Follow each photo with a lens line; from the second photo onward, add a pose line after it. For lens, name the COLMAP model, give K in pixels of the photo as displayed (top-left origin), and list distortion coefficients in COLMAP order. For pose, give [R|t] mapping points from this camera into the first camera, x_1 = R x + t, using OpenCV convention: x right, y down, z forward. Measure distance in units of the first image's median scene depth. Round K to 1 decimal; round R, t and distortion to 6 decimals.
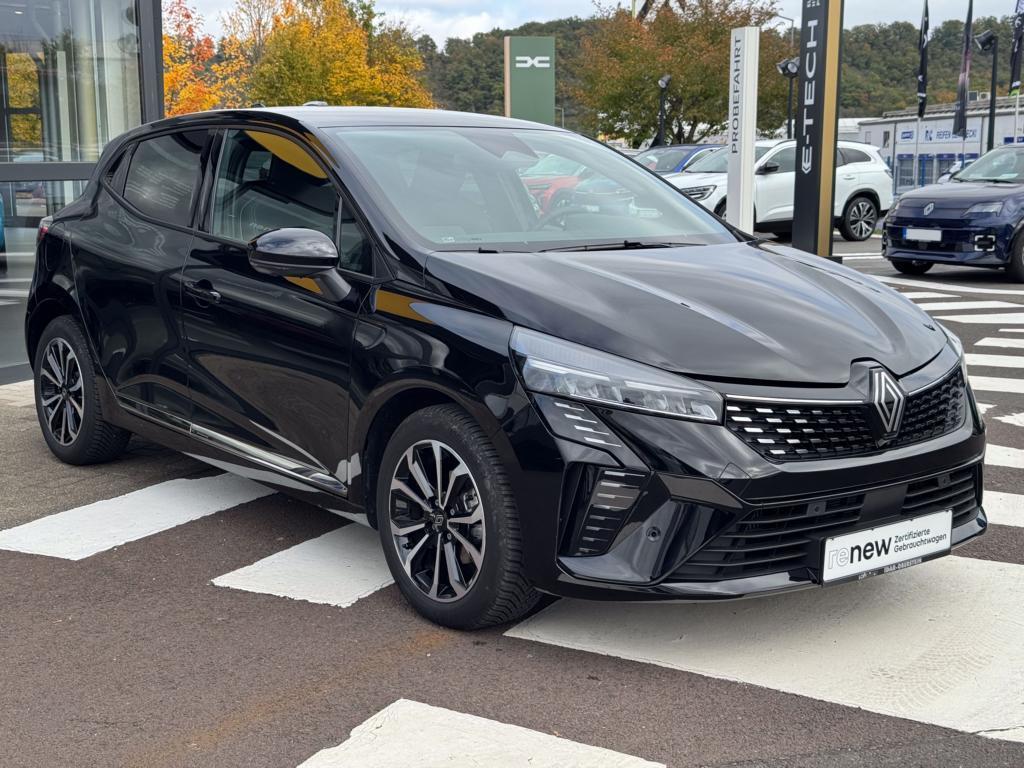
lens RADIAL K [[1438.0, 0, 512.8], [0, 1438.0, 408.8], [0, 0, 1]] dist [0.179778, 0.002911]
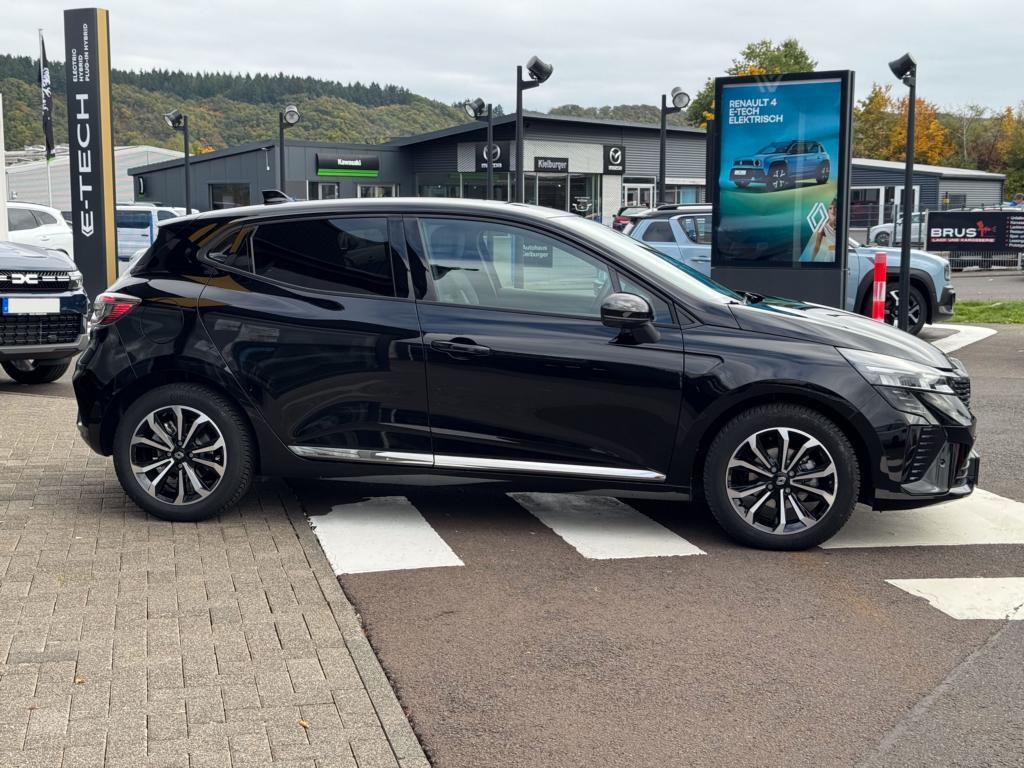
lens RADIAL K [[1438.0, 0, 512.8], [0, 1438.0, 408.8], [0, 0, 1]] dist [0.179778, 0.002911]
pose [[0.738316, -0.084979, 0.669080, -1.230319], [0.110260, 0.993892, 0.004563, -0.033987], [-0.665382, 0.070404, 0.743176, 0.057475]]
